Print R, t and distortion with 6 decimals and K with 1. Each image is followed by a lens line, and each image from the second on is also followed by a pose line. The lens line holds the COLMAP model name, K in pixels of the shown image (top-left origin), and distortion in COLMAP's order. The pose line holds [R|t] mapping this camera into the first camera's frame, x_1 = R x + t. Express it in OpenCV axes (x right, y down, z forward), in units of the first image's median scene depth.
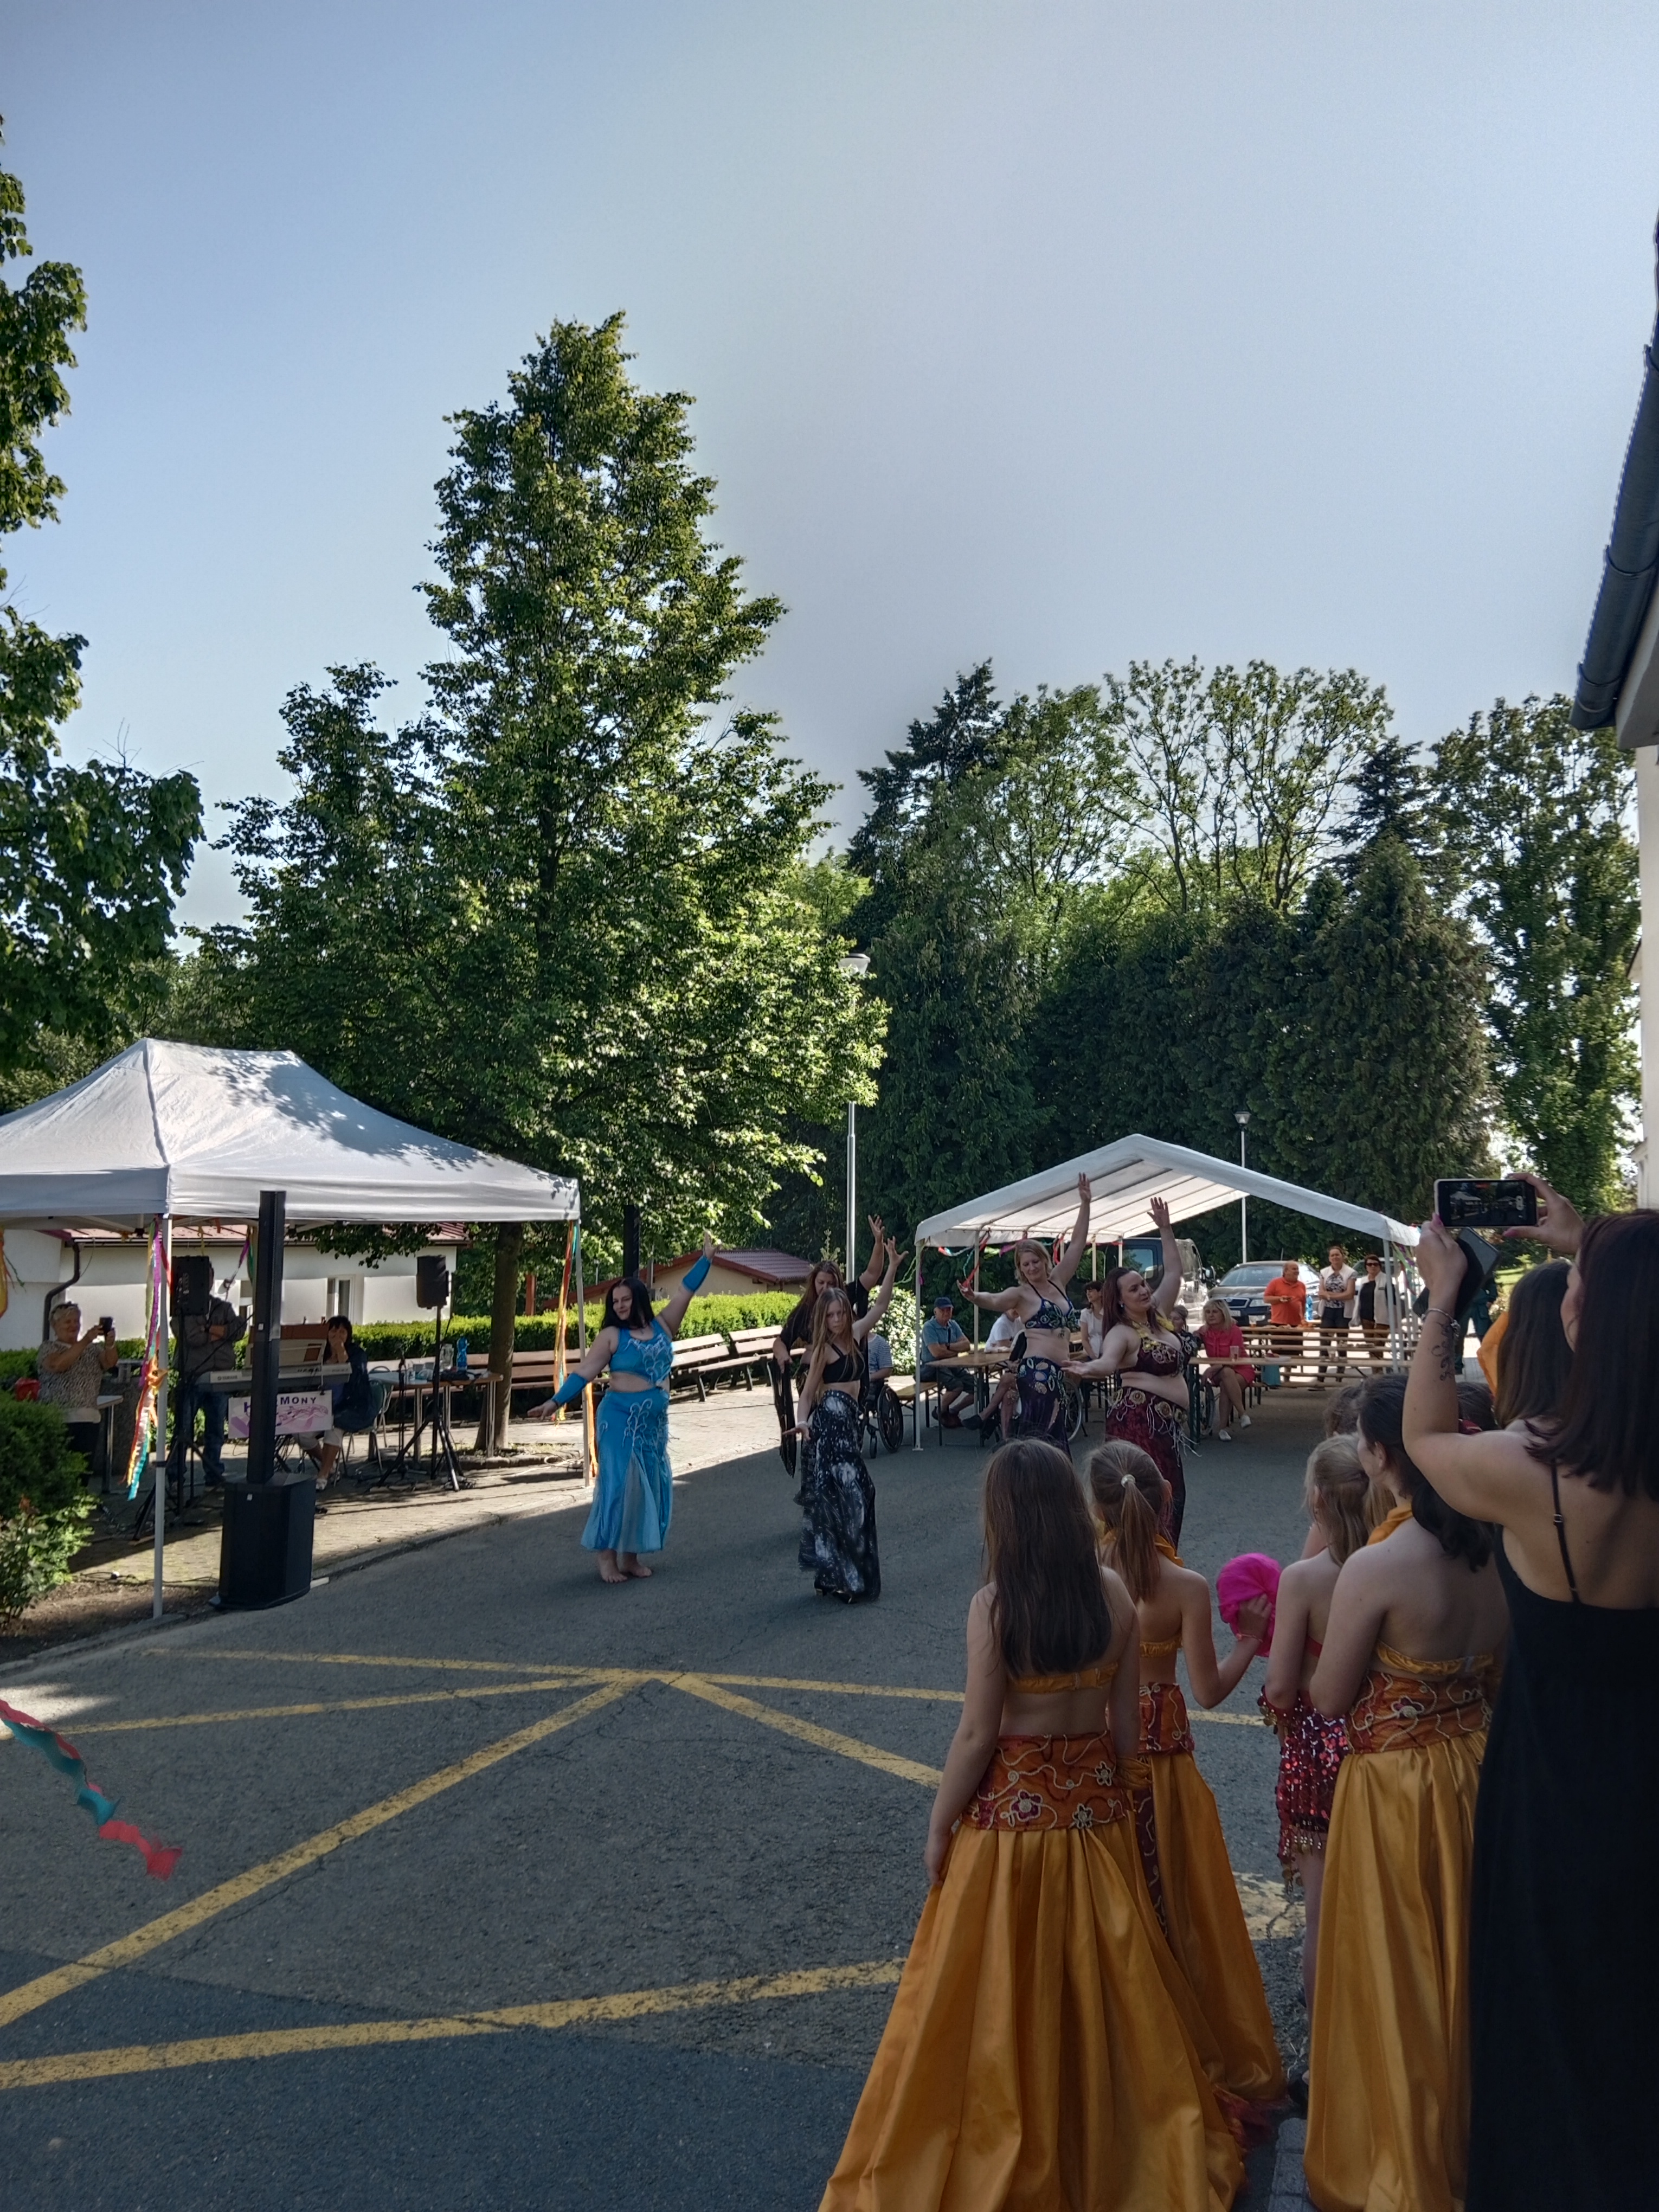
lens RADIAL K [[1687.2, 0, 833.3], [0, 1687.2, 1105.3], [0, 0, 1]] dist [0.064811, -0.115715]
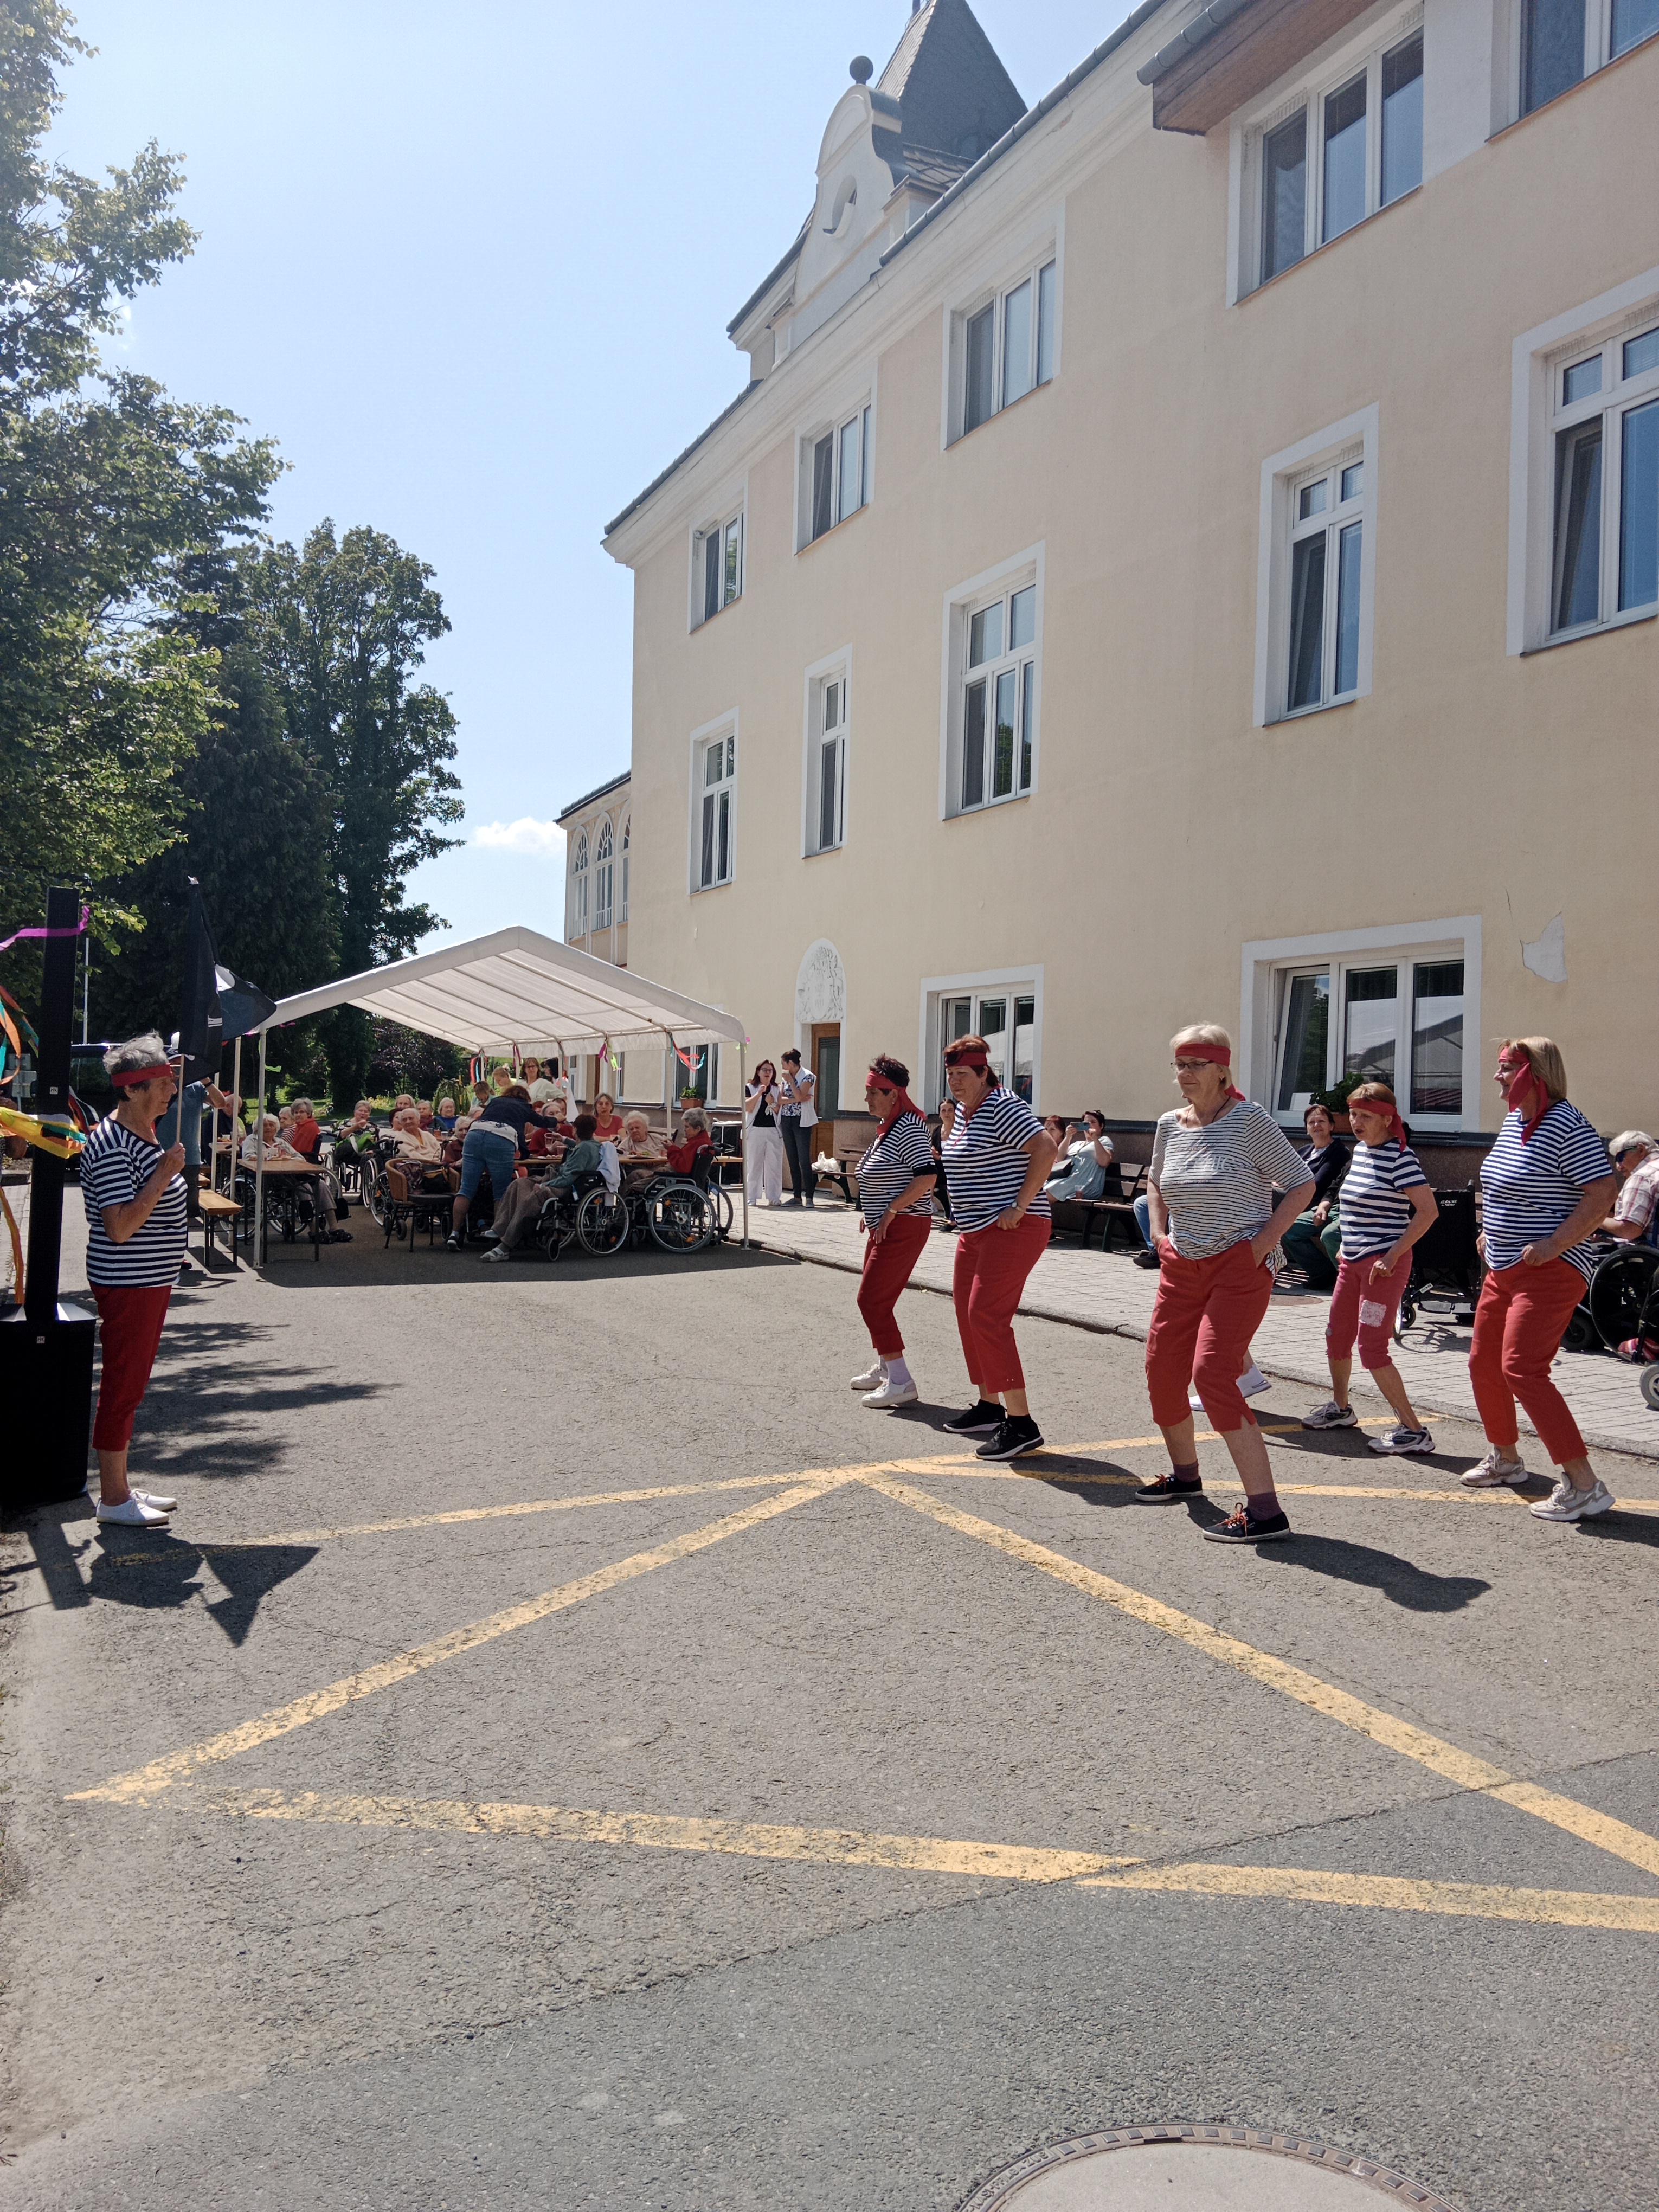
lens RADIAL K [[1687.2, 0, 833.6], [0, 1687.2, 1107.0], [0, 0, 1]] dist [0.064811, -0.115715]
pose [[0.699121, 0.021588, 0.714677, -1.022154], [-0.091160, 0.994078, 0.059148, 0.131028], [-0.709168, -0.106502, 0.696949, 0.559701]]
